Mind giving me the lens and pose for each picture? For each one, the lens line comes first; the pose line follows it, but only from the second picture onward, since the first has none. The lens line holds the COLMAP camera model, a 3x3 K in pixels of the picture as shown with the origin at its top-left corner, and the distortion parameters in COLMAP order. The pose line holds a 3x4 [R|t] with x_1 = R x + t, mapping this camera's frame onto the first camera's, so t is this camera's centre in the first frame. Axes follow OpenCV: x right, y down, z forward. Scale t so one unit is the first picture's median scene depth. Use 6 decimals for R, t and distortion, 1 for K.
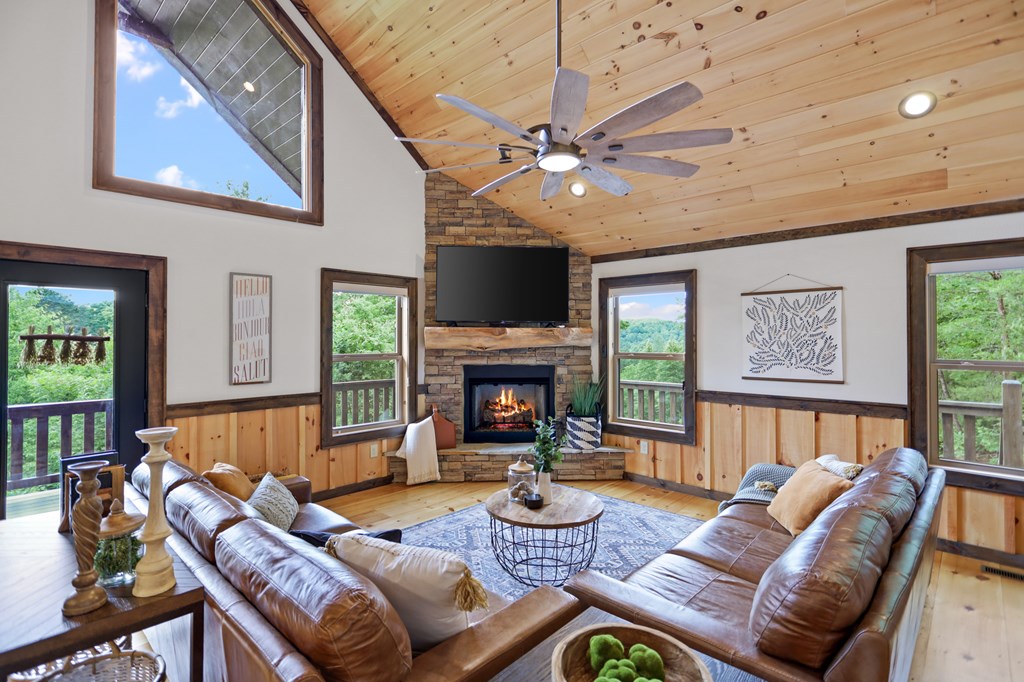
lens RADIAL K [[497.0, 0, 506.6], [0, 497.0, 328.1], [0, 0, 1]] dist [-0.003777, 0.001352]
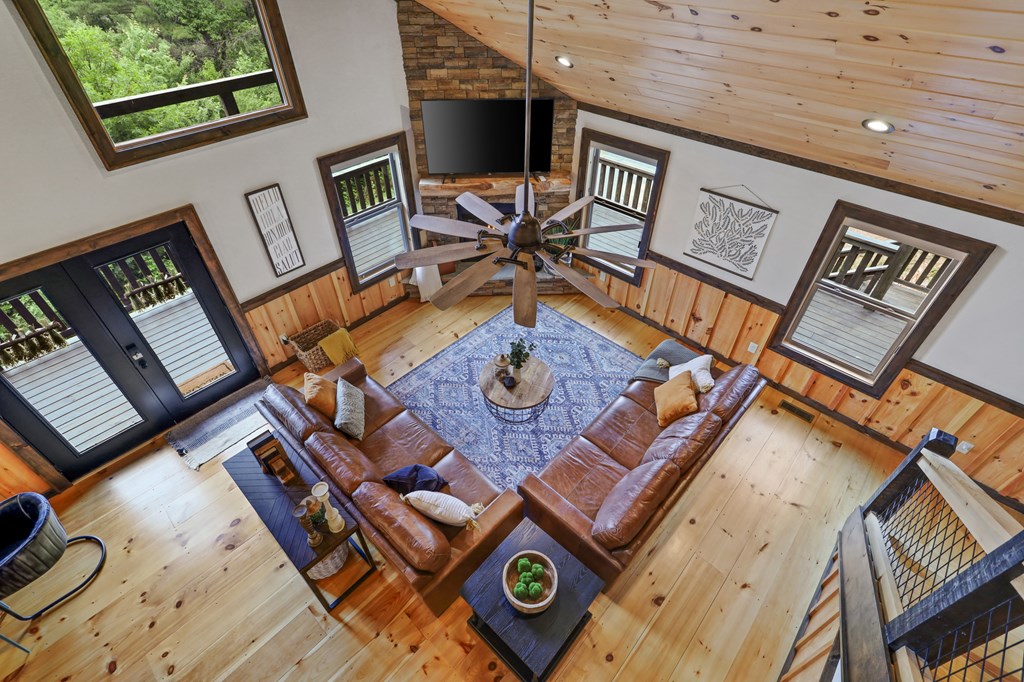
lens RADIAL K [[497.0, 0, 506.6], [0, 497.0, 328.1], [0, 0, 1]] dist [-0.003777, 0.001352]
pose [[0.999968, -0.007995, 0.000097, 0.030115], [0.005833, 0.737732, 0.675068, -0.558088], [-0.005469, -0.675046, 0.737755, -0.033115]]
